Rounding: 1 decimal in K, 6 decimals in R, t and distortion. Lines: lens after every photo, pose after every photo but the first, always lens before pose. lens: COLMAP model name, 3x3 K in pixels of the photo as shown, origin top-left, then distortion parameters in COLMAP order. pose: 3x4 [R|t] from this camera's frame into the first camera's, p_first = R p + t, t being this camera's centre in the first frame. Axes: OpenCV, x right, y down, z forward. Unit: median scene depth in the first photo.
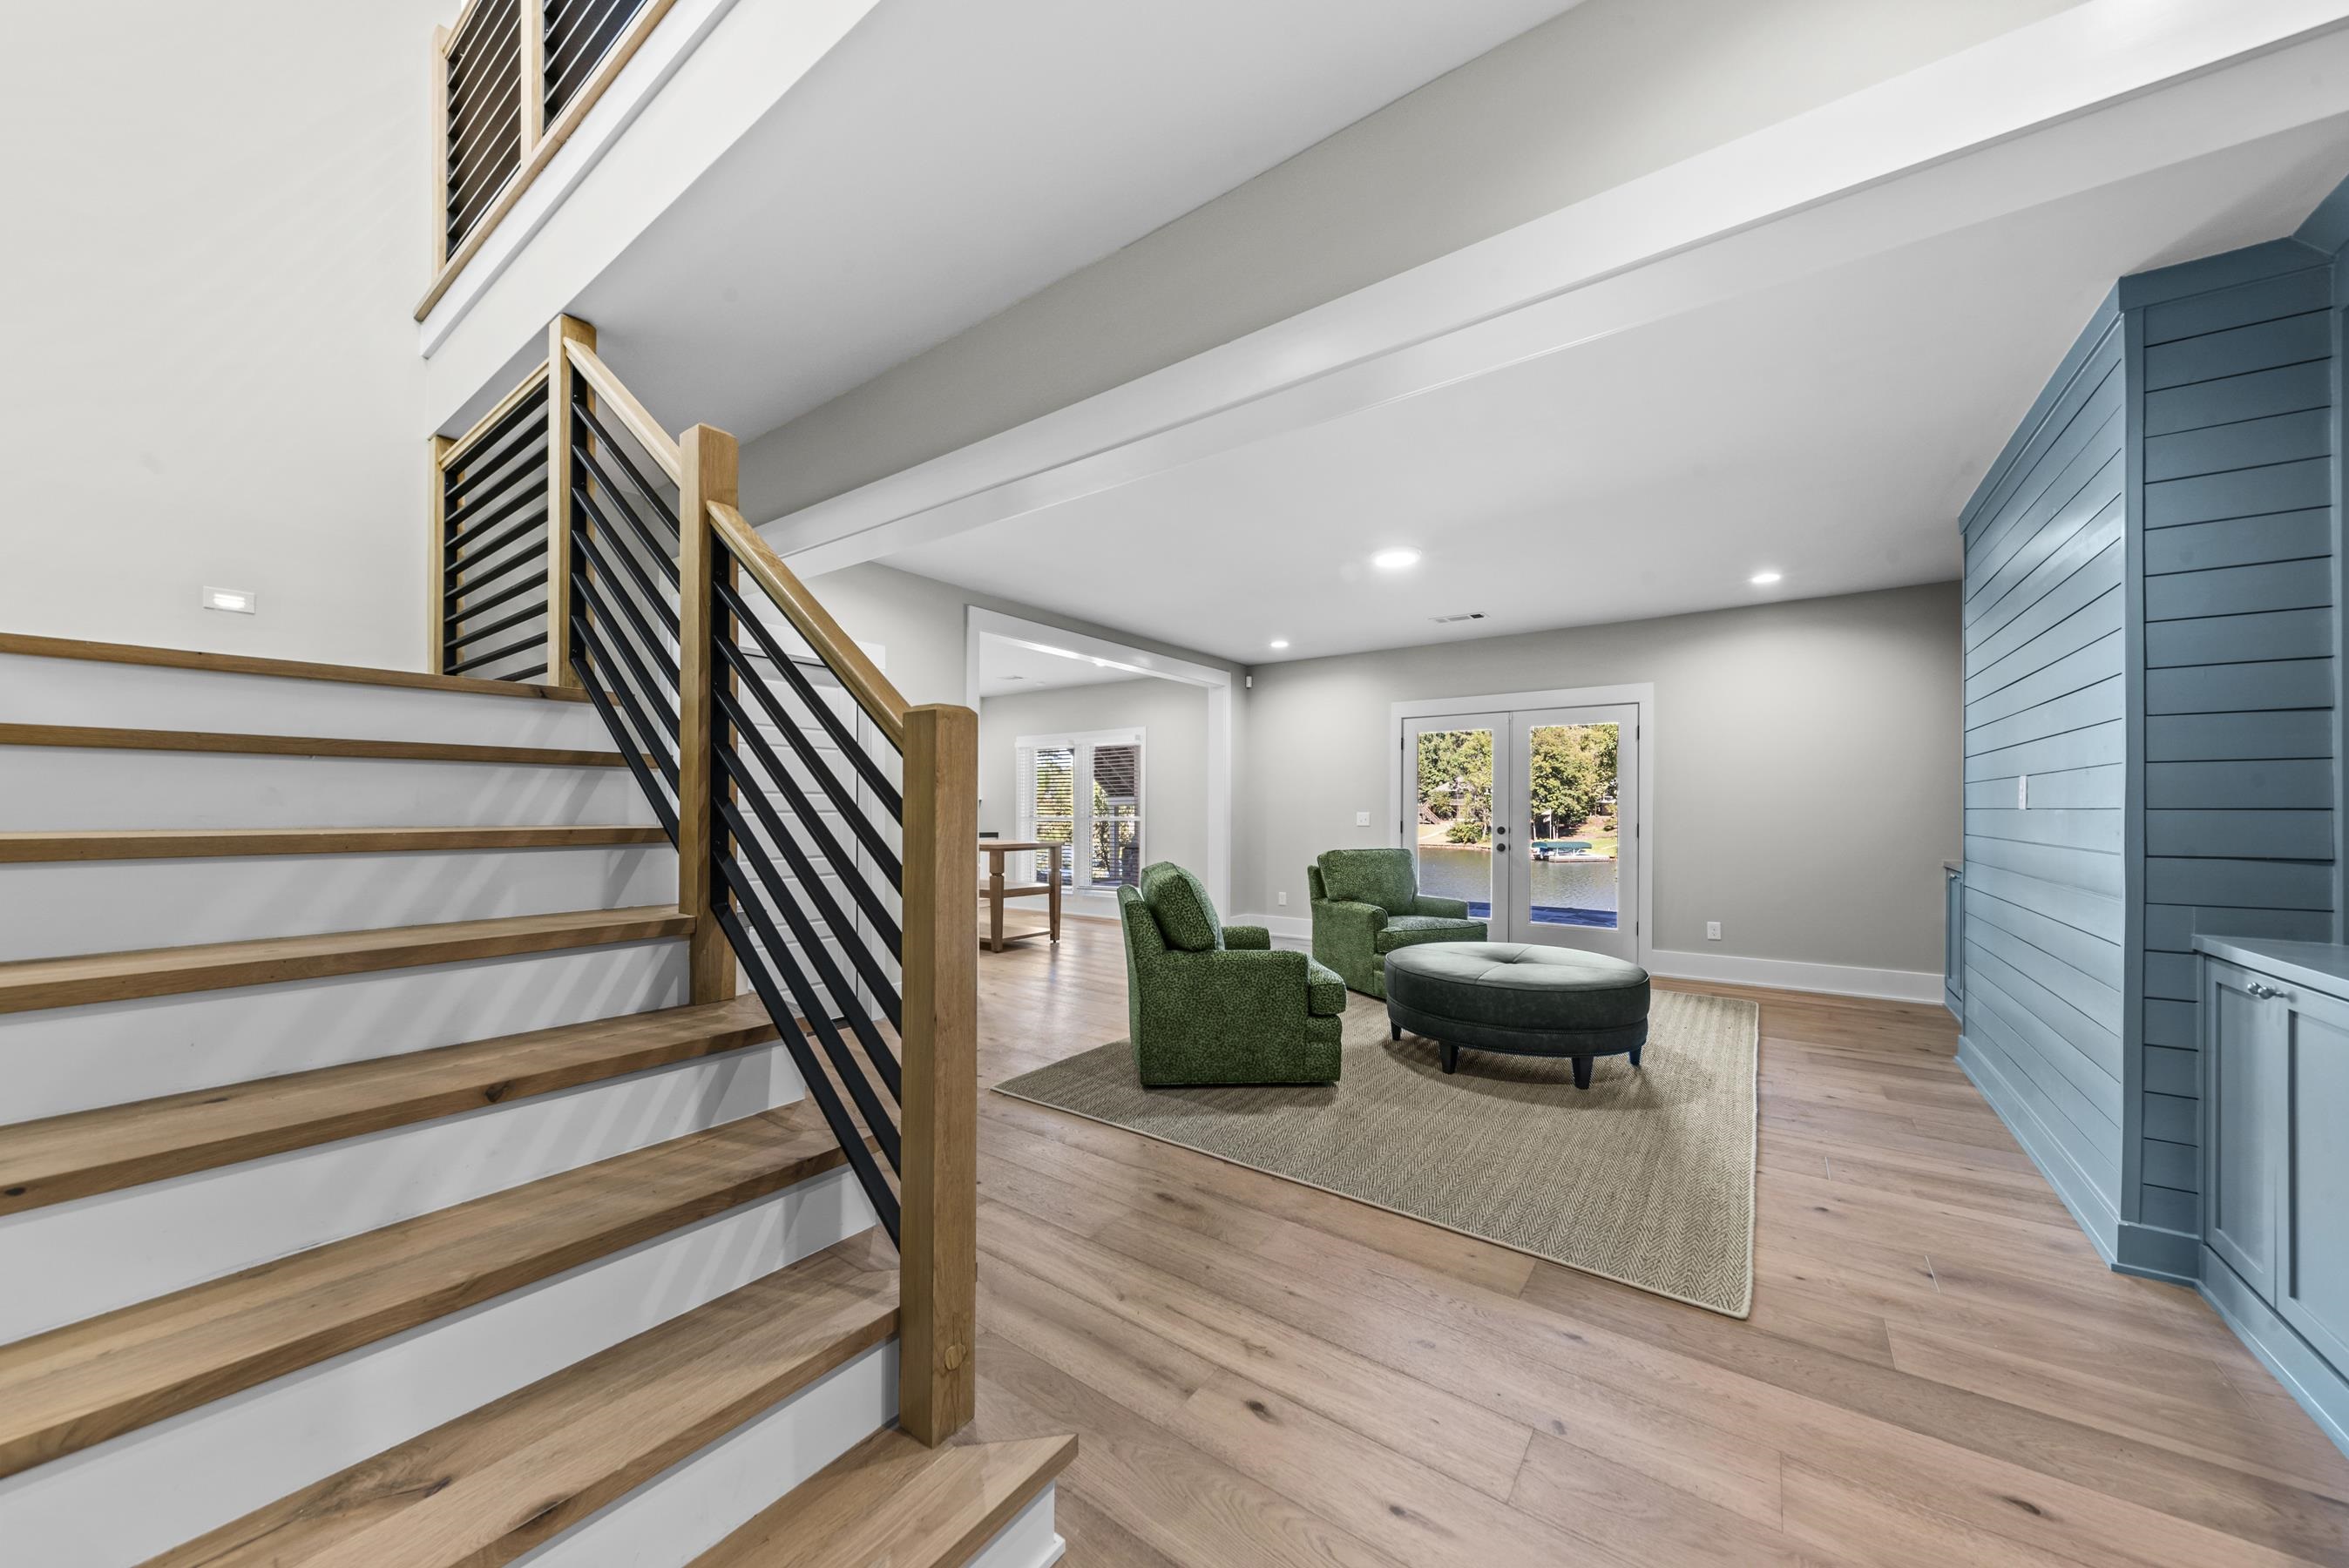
lens RADIAL K [[817.6, 0, 1177.1], [0, 817.6, 802.5], [0, 0, 1]] dist [-0.000008, -0.000110]
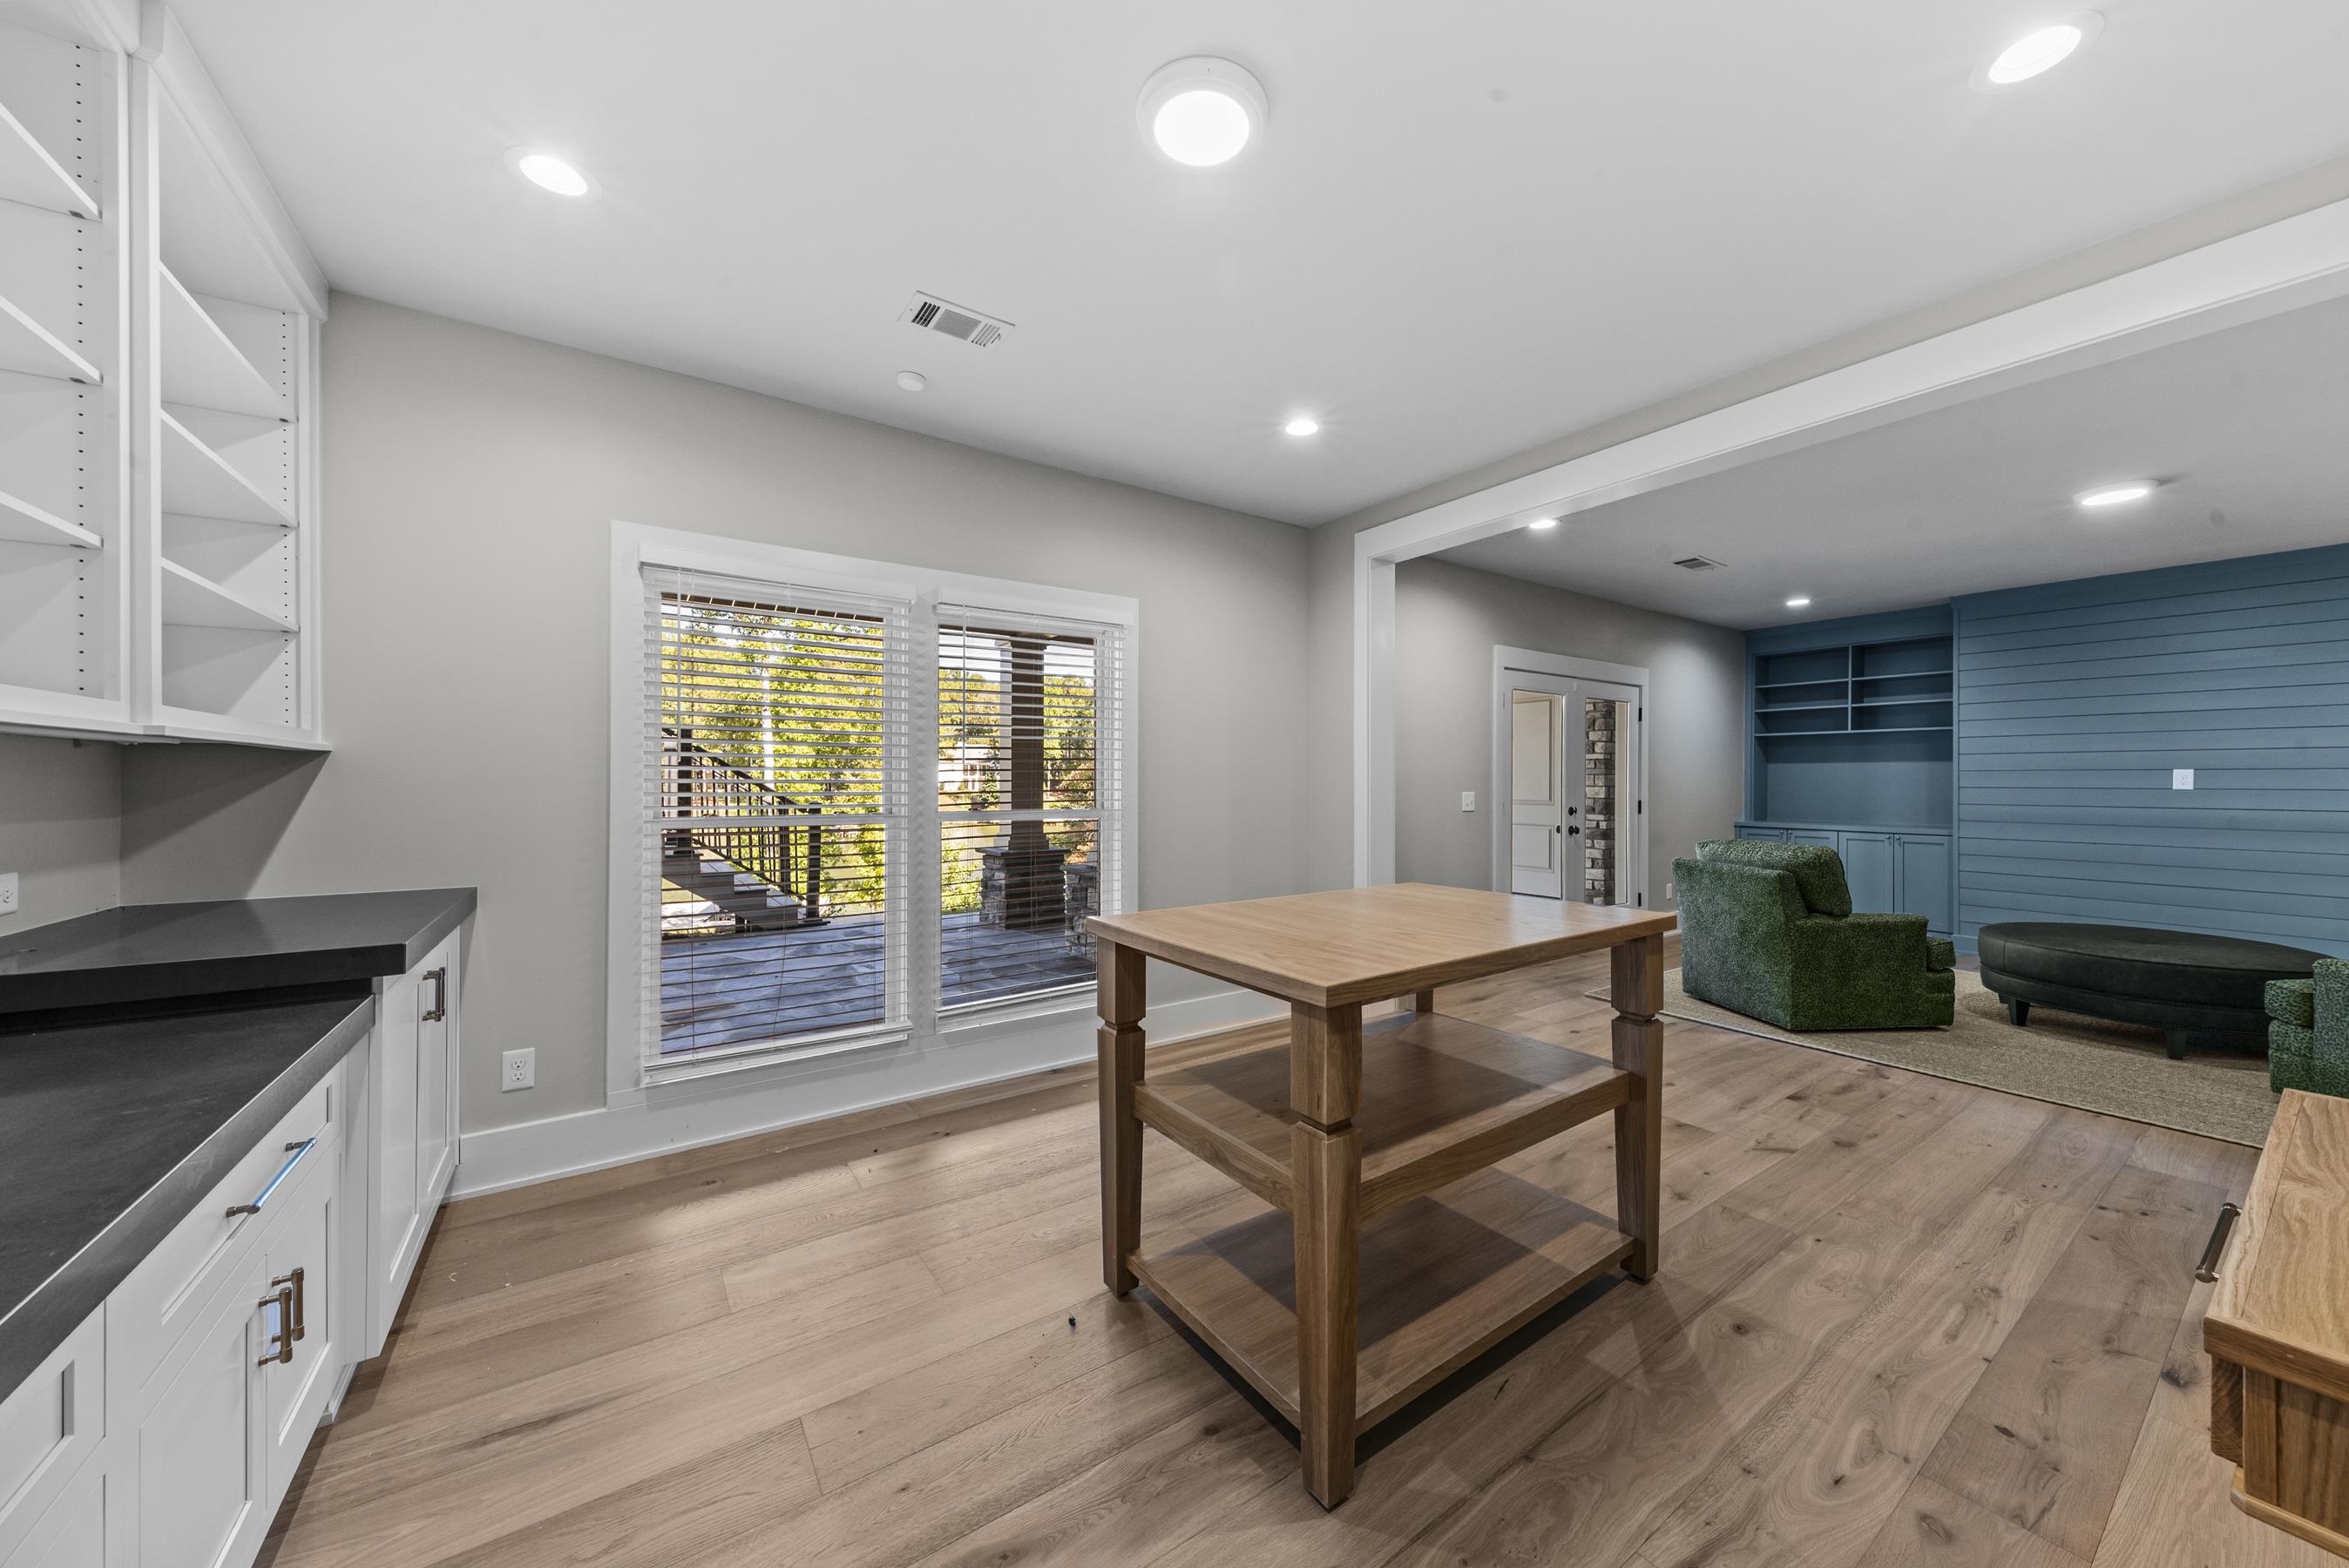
lens RADIAL K [[816.4, 0, 1174.5], [0, 816.4, 784.0], [0, 0, 1]] dist [0.000844, -0.003115]
pose [[0.343546, -0.004032, 0.939127, -1.098318], [-0.009221, 0.999928, 0.007666, 0.003678], [-0.939090, -0.011294, 0.343484, 2.078788]]
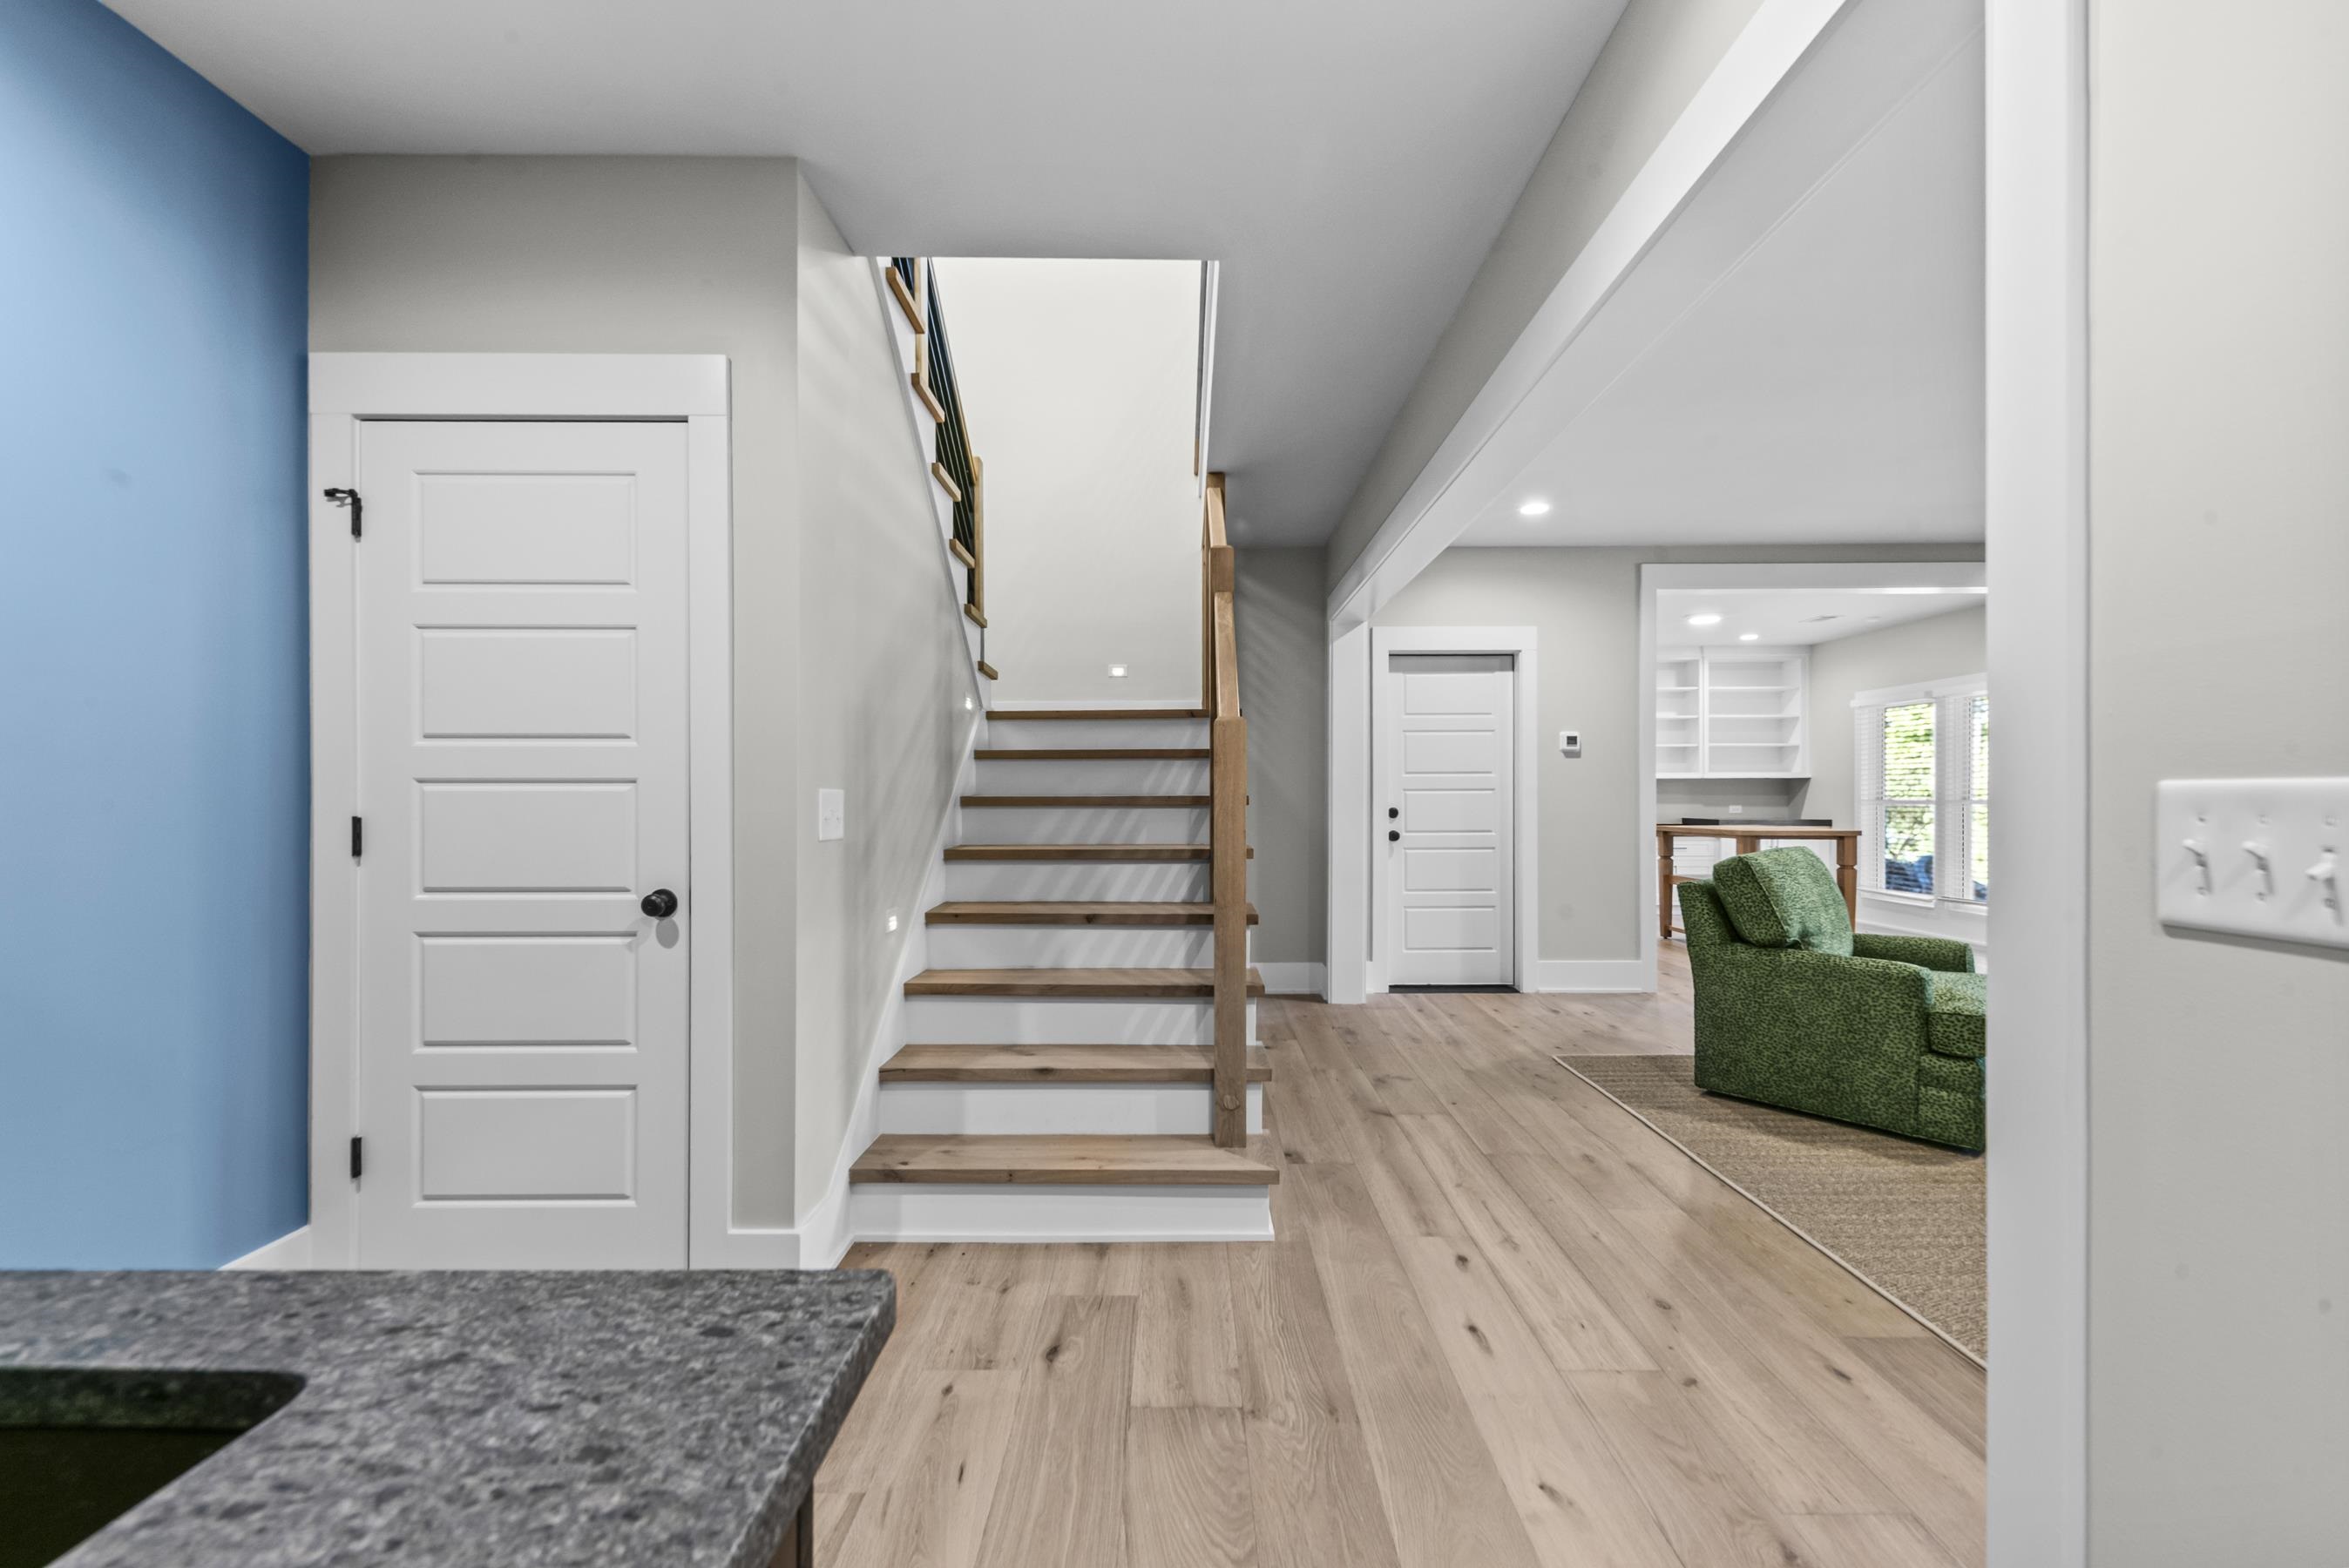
lens RADIAL K [[1002.1, 0, 1174.5], [0, 1002.1, 784.0], [0, 0, 1]] dist [0.025641, 0.000075]
pose [[0.576930, -0.013113, -0.816688, 0.547047], [0.010055, 0.999909, -0.008952, 0.014551], [0.816731, -0.003047, 0.577010, -0.116615]]
